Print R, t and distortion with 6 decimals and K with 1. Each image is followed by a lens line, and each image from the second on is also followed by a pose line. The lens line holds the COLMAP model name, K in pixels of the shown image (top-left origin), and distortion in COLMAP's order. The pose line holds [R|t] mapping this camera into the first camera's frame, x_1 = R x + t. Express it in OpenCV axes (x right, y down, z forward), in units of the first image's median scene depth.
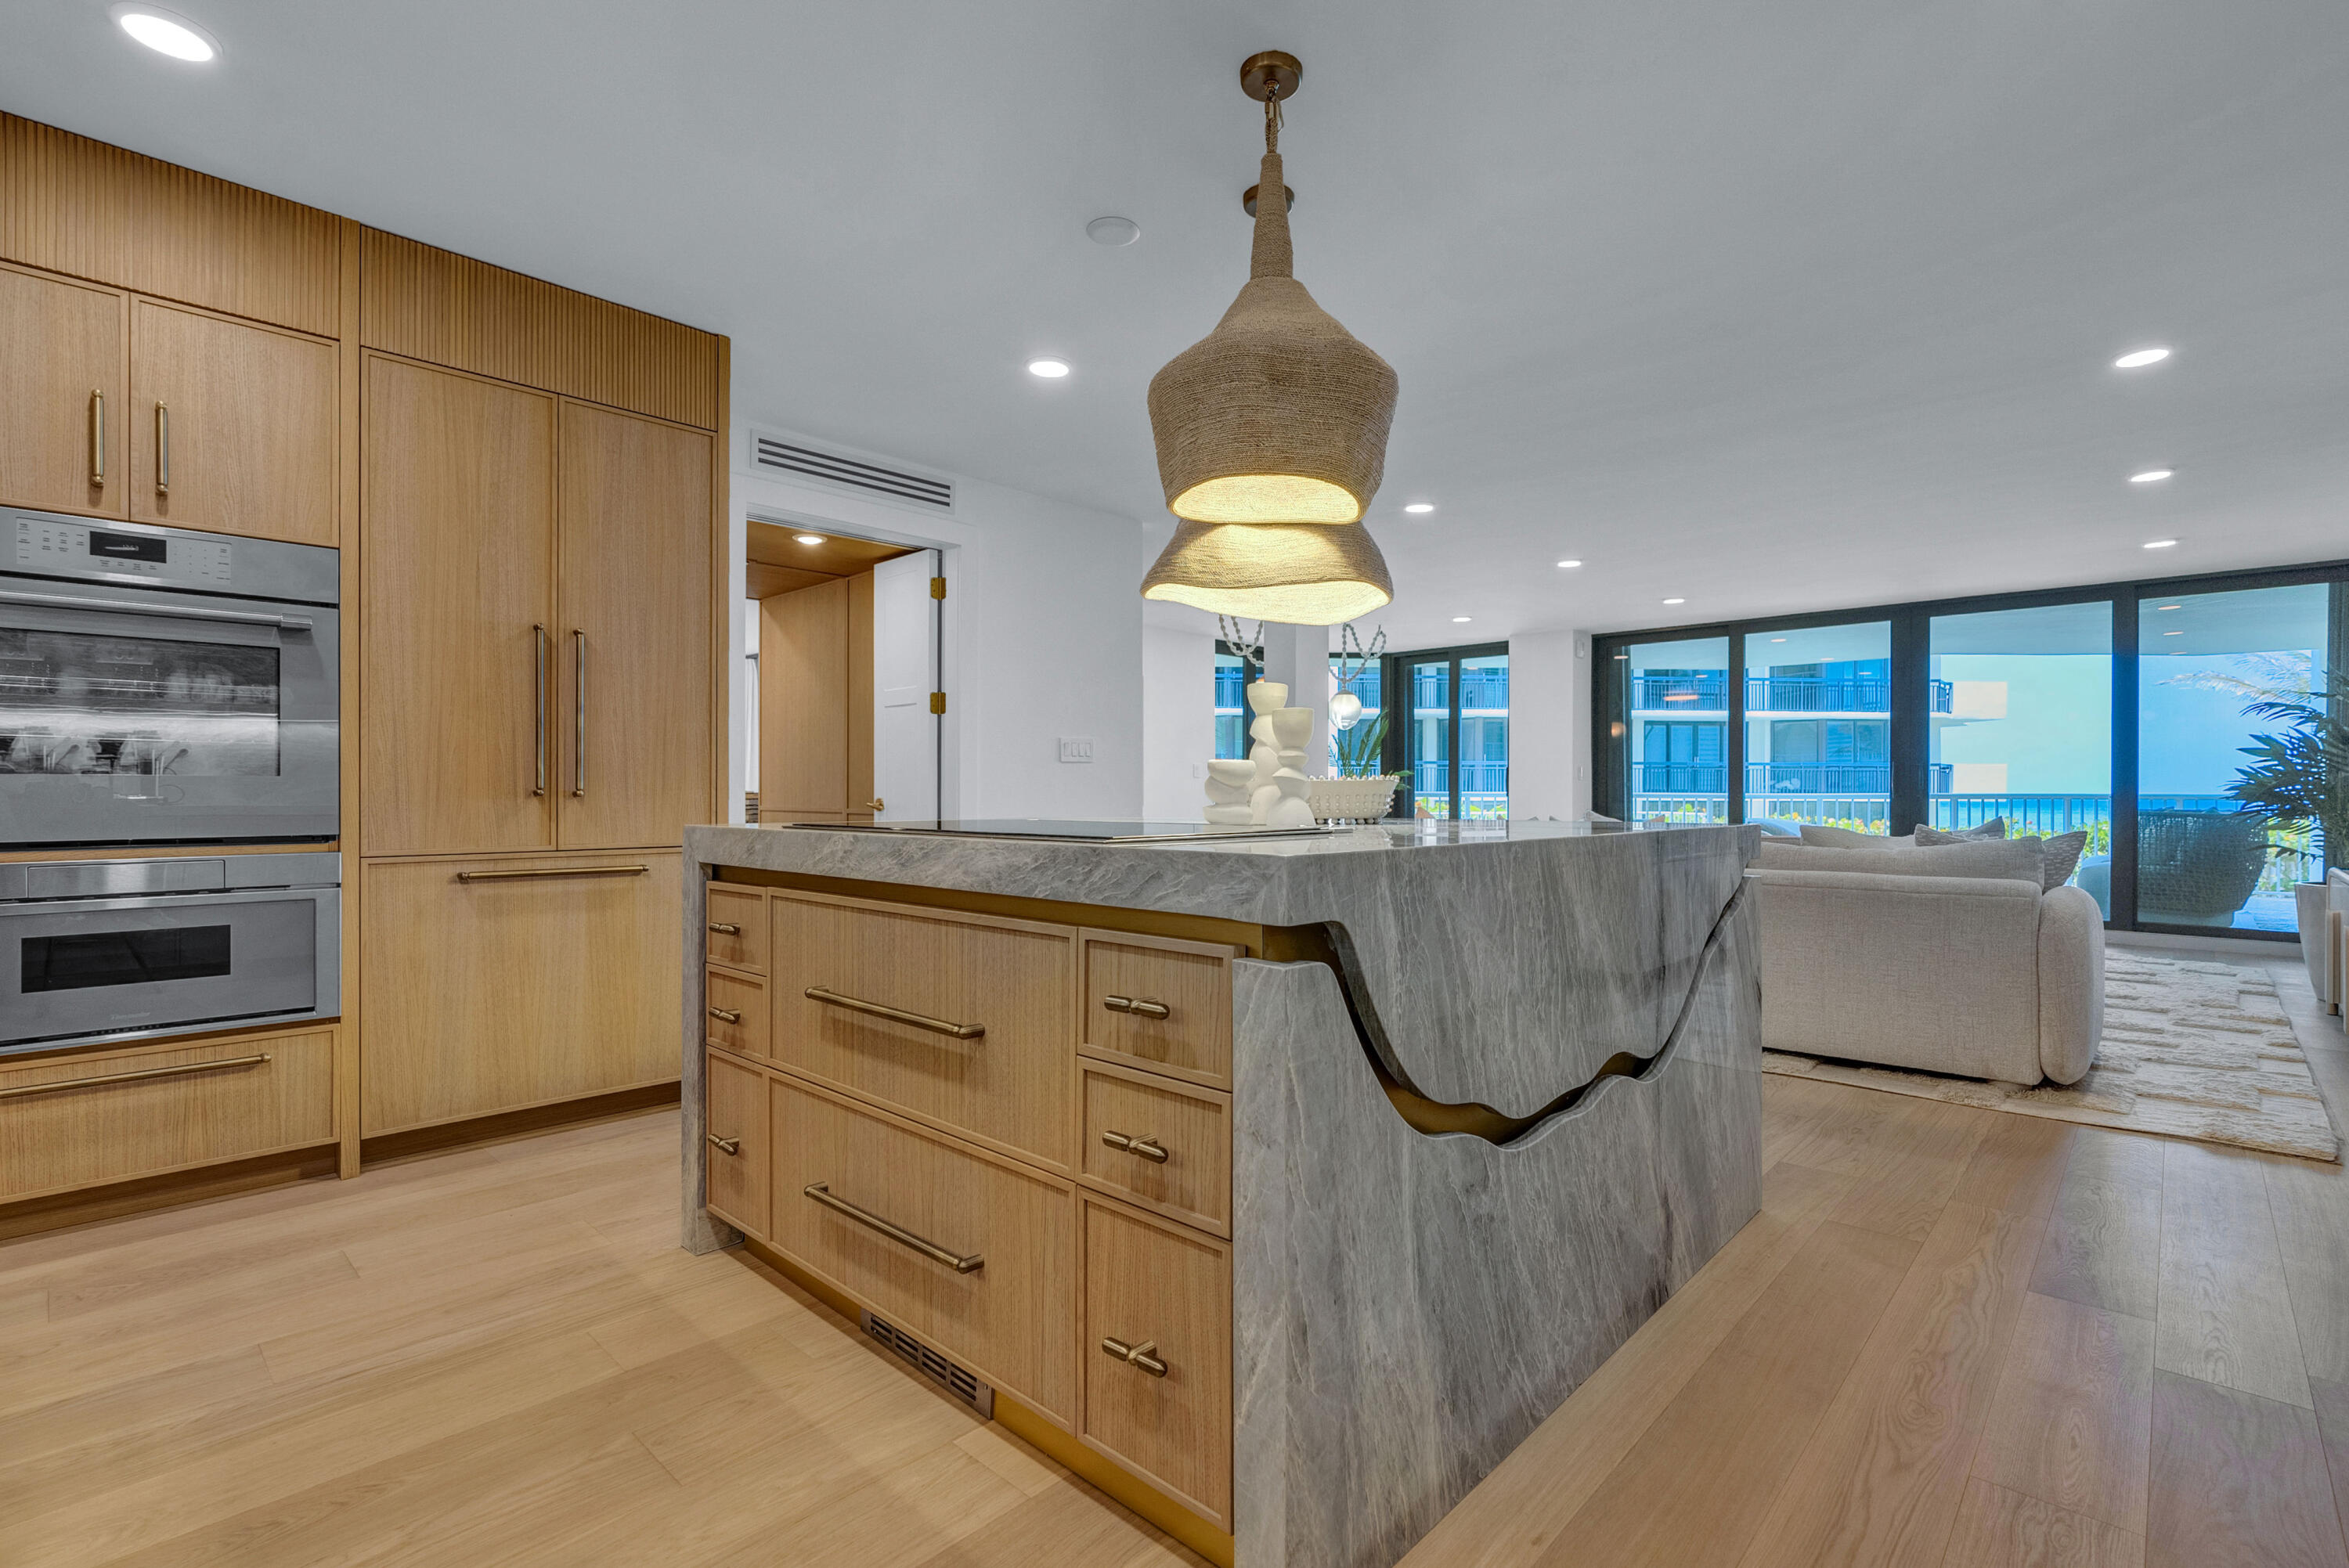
lens RADIAL K [[1065.4, 0, 1196.7], [0, 1065.4, 794.0], [0, 0, 1]] dist [-0.010541, 0.003343]
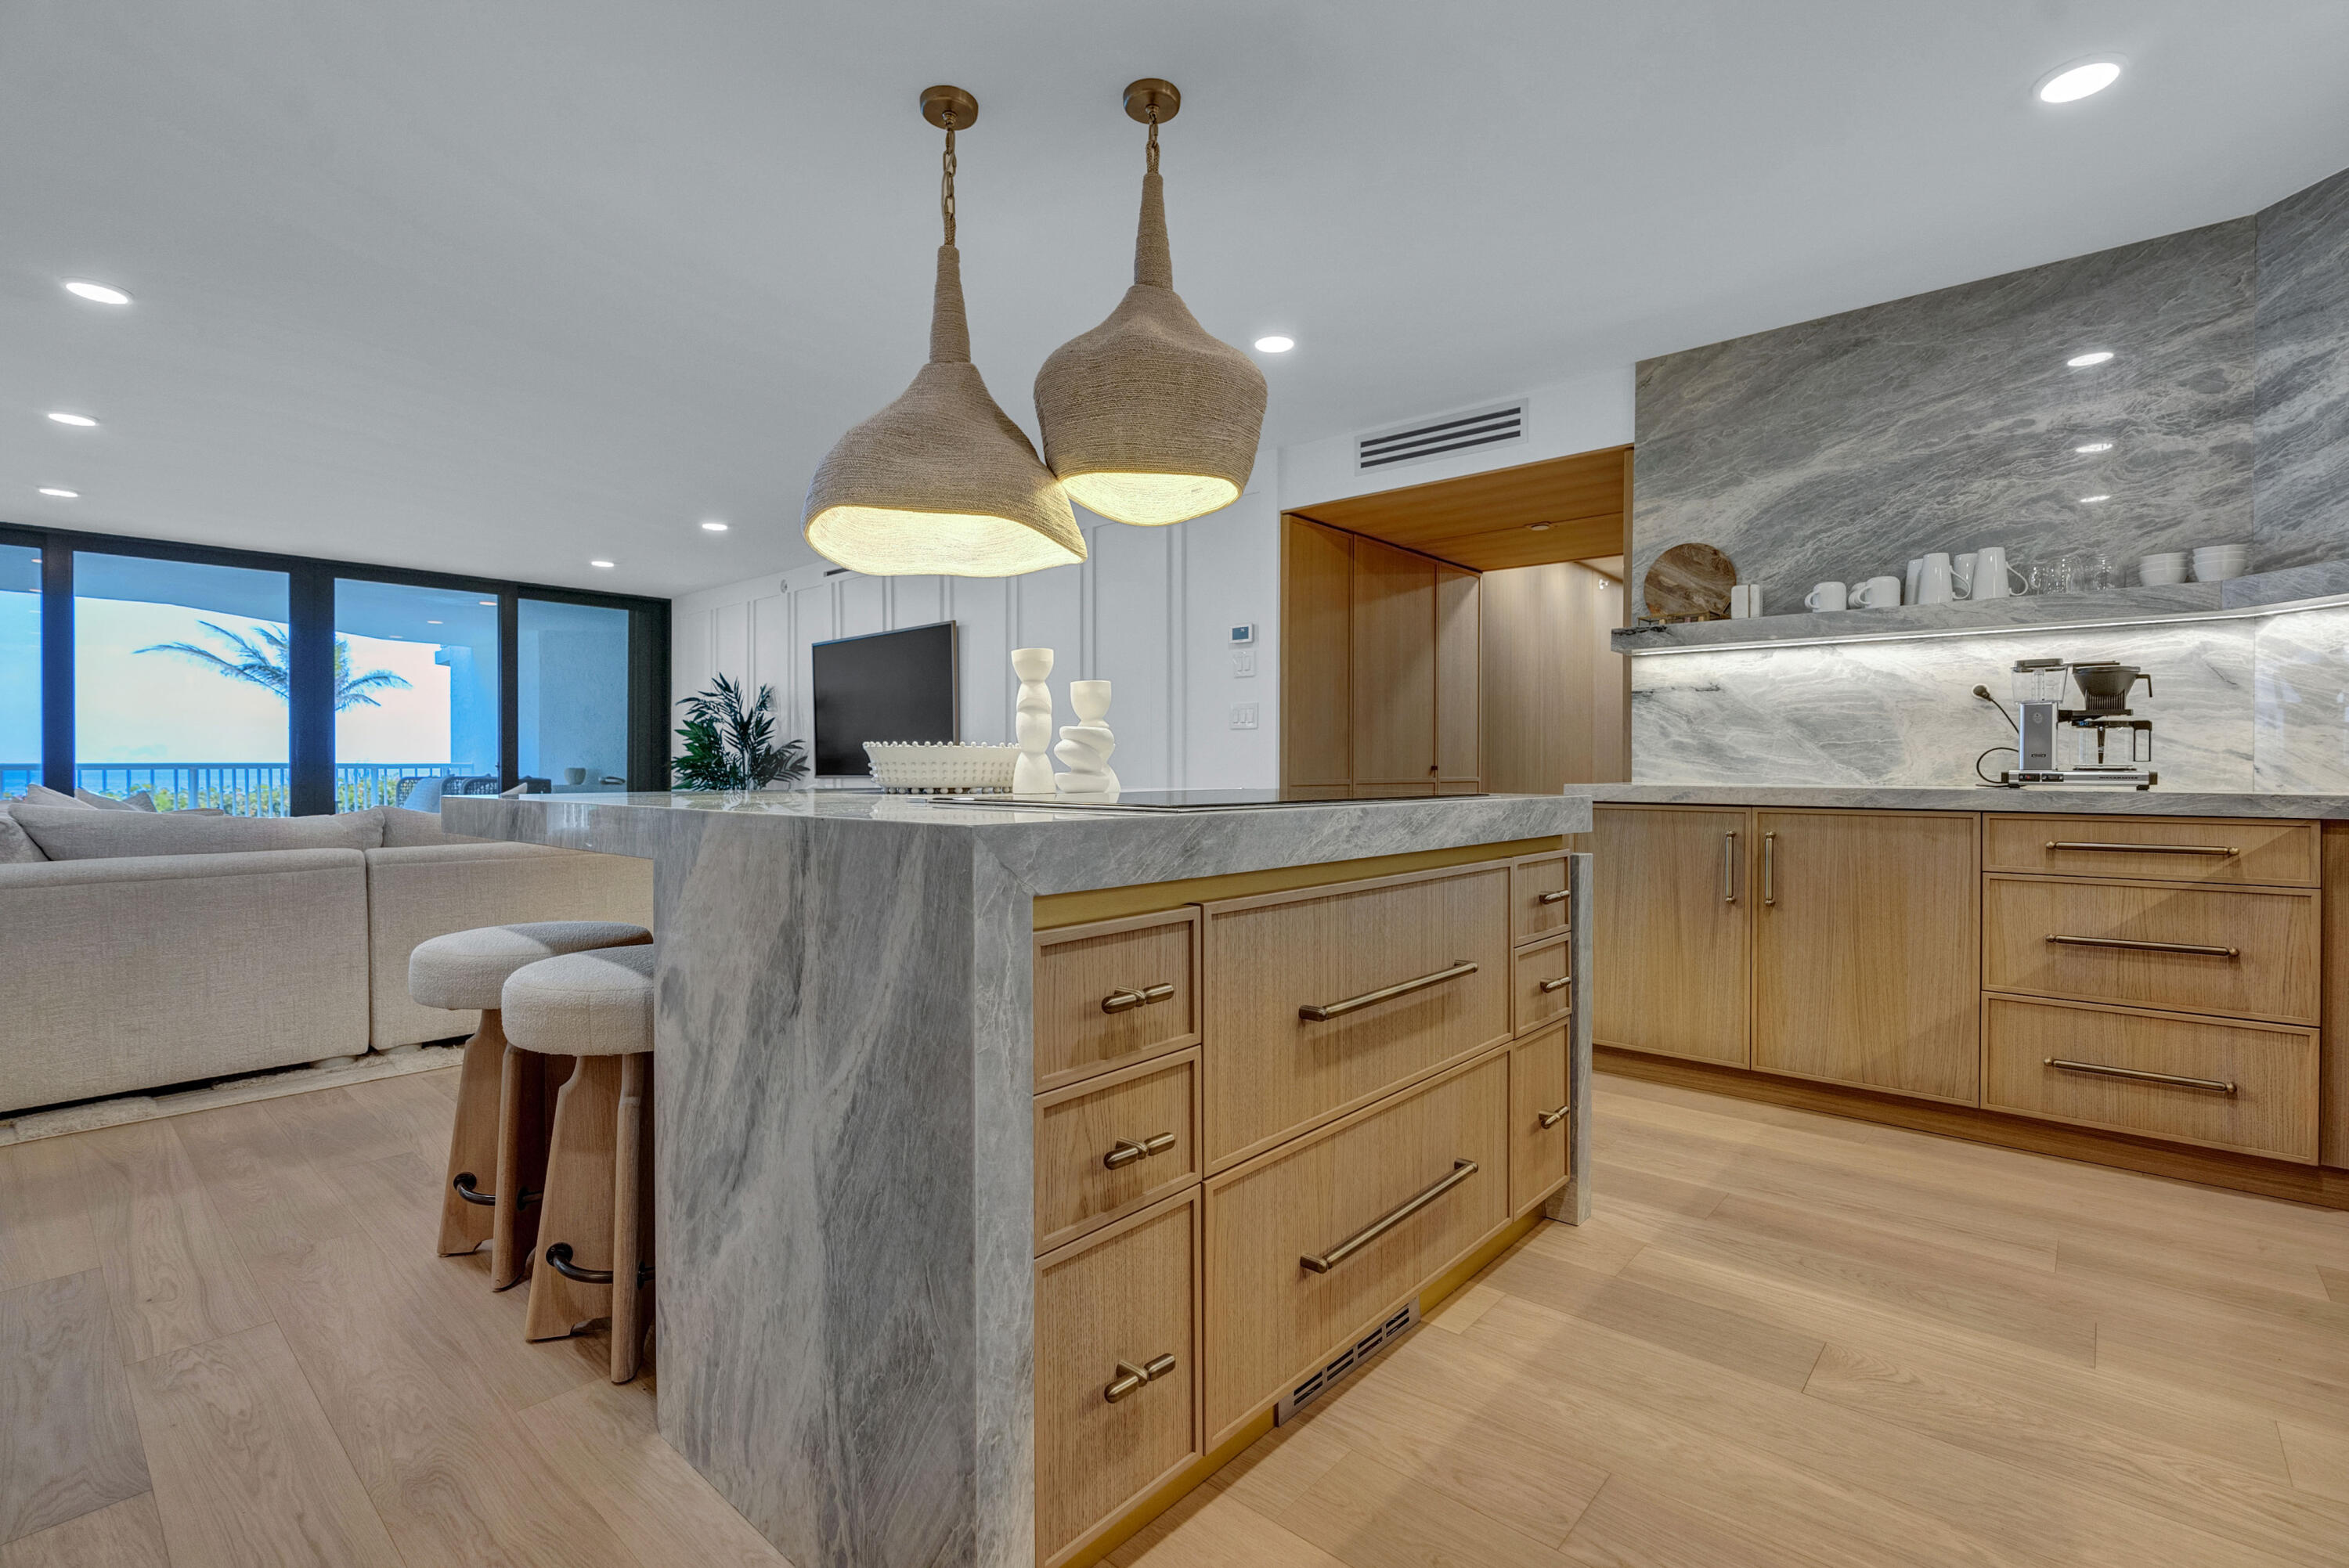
lens RADIAL K [[1065.4, 0, 1180.5], [0, 1065.4, 772.2], [0, 0, 1]] dist [-0.010541, 0.003343]
pose [[-0.025128, -0.005927, 0.999667, -1.177152], [-0.001165, 0.999982, 0.005900, 0.004106], [-0.999684, -0.001016, -0.025135, 1.156293]]
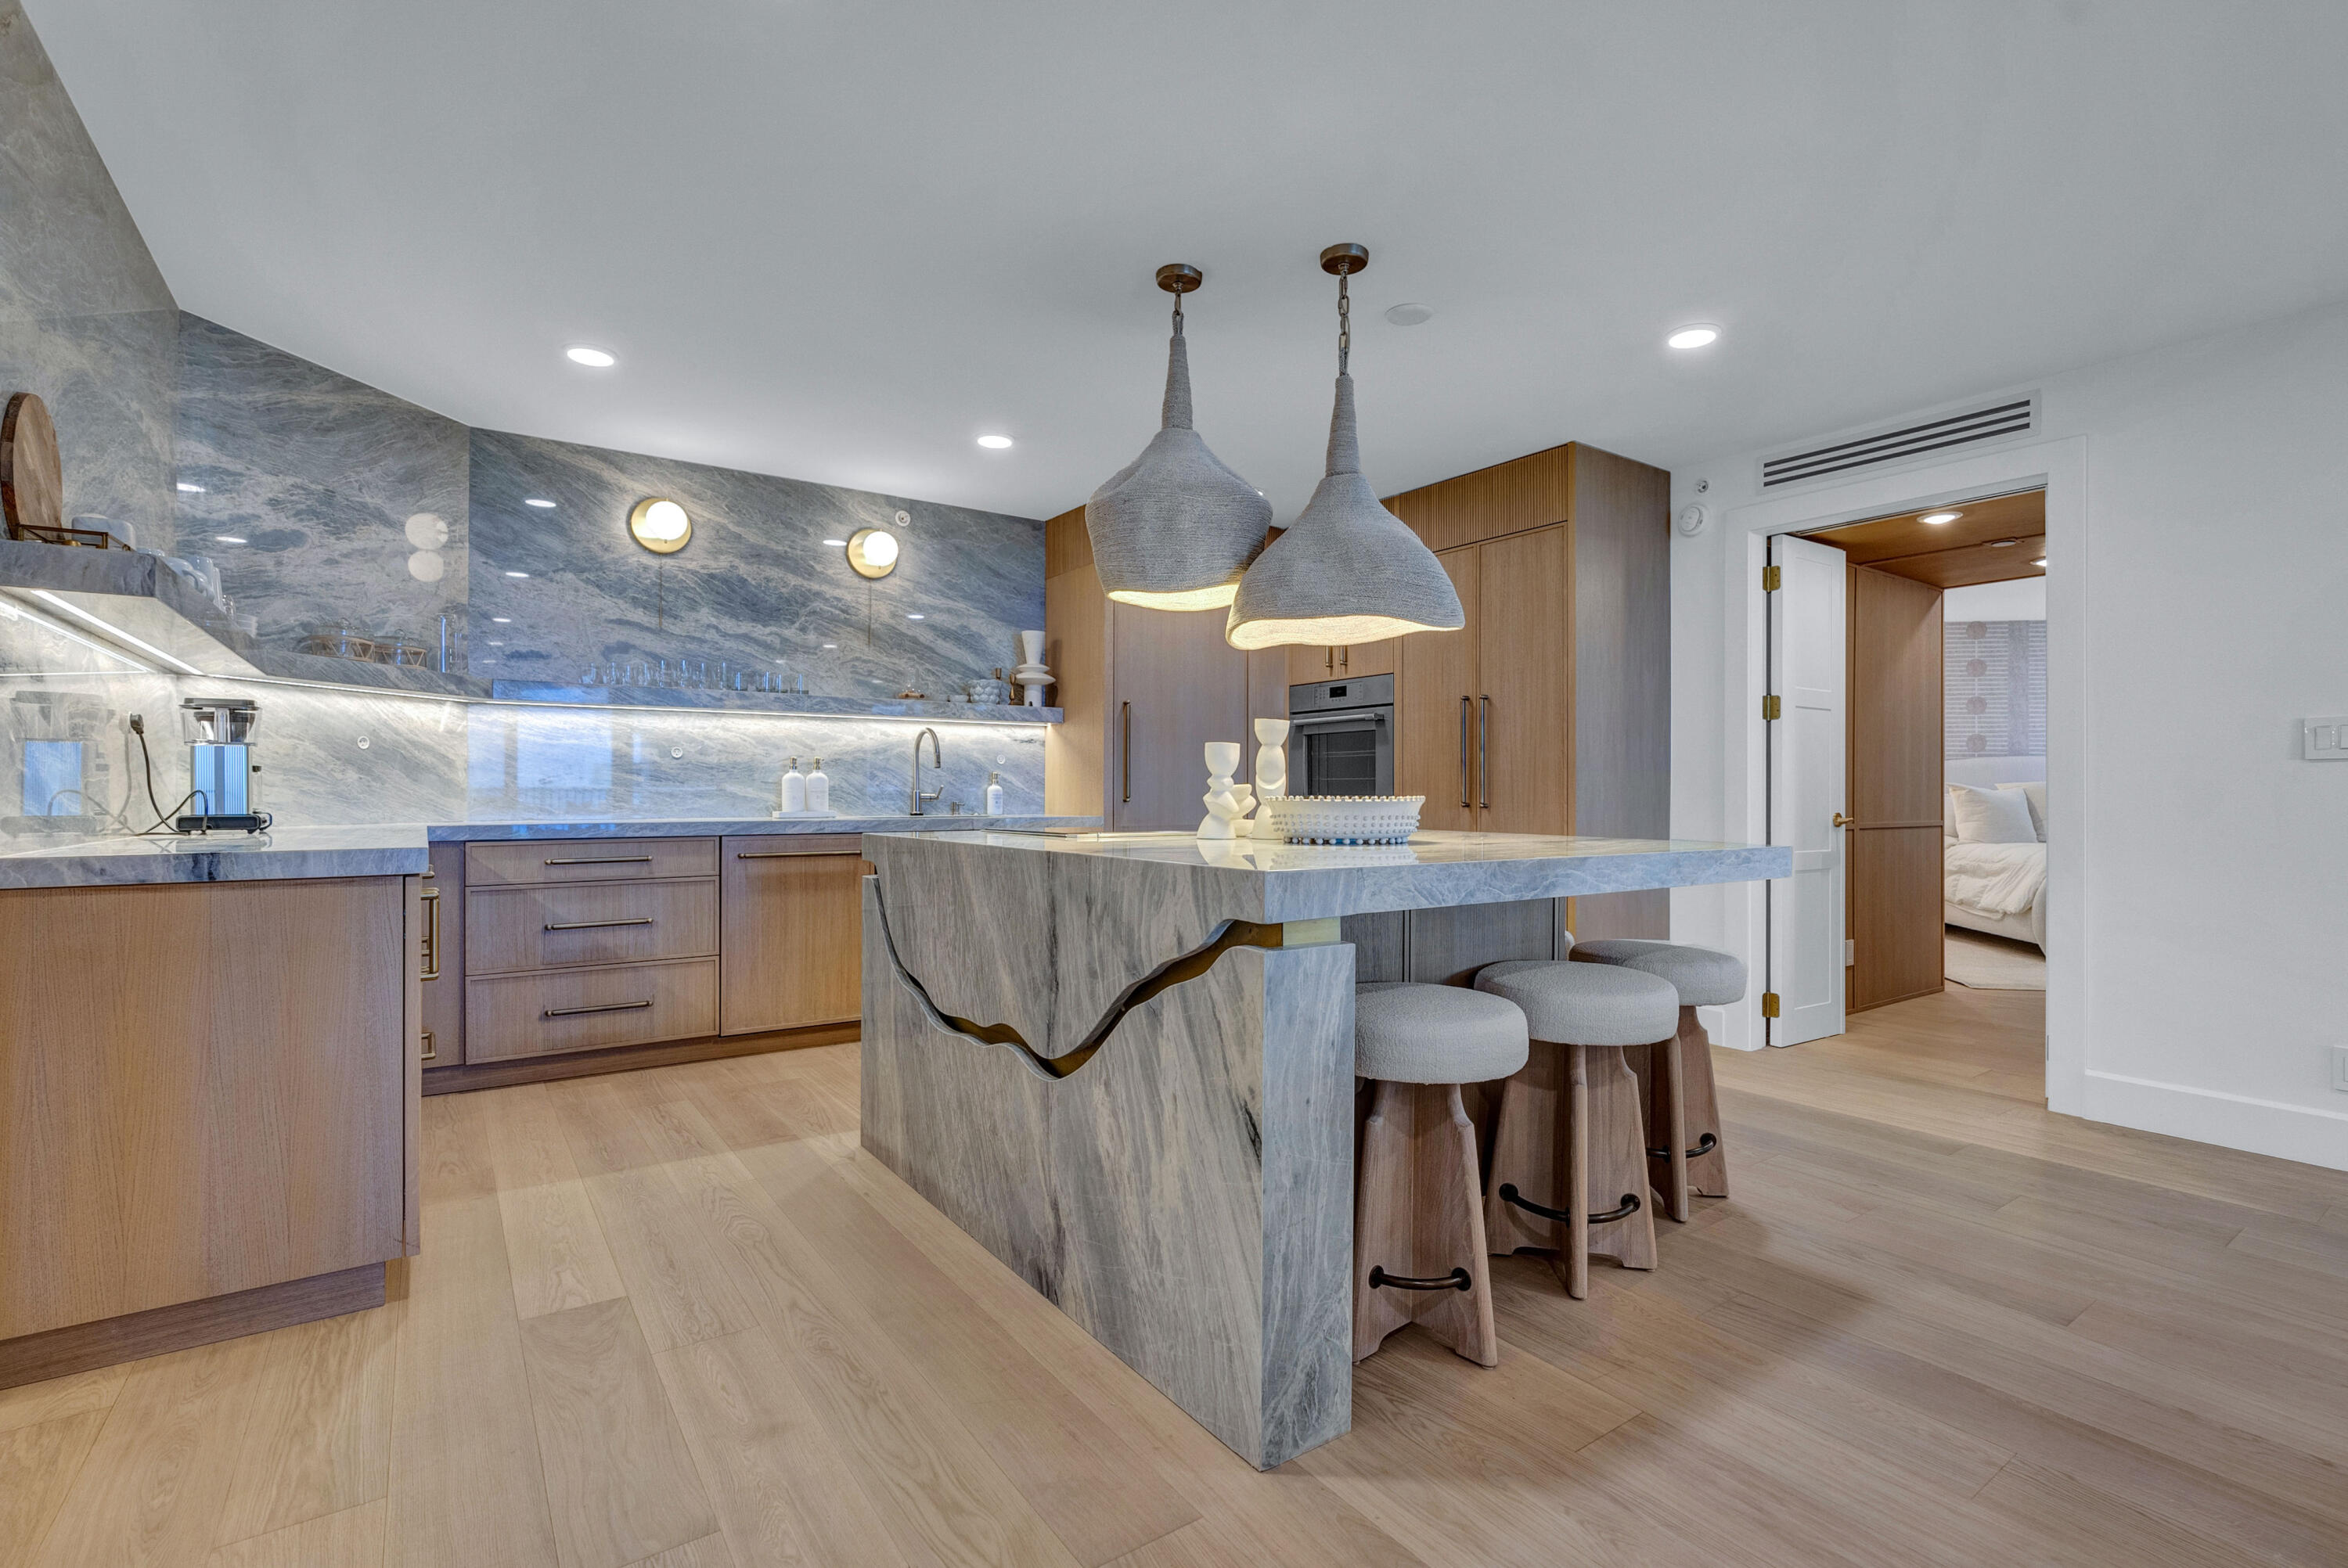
lens RADIAL K [[1064.9, 0, 1181.0], [0, 1064.9, 787.5], [0, 0, 1]] dist [-0.010541, 0.003343]
pose [[-0.203597, -0.005620, -0.979039, 1.596332], [-0.003784, 0.999981, -0.004953, -0.027265], [0.979047, 0.002696, -0.203615, 1.475456]]
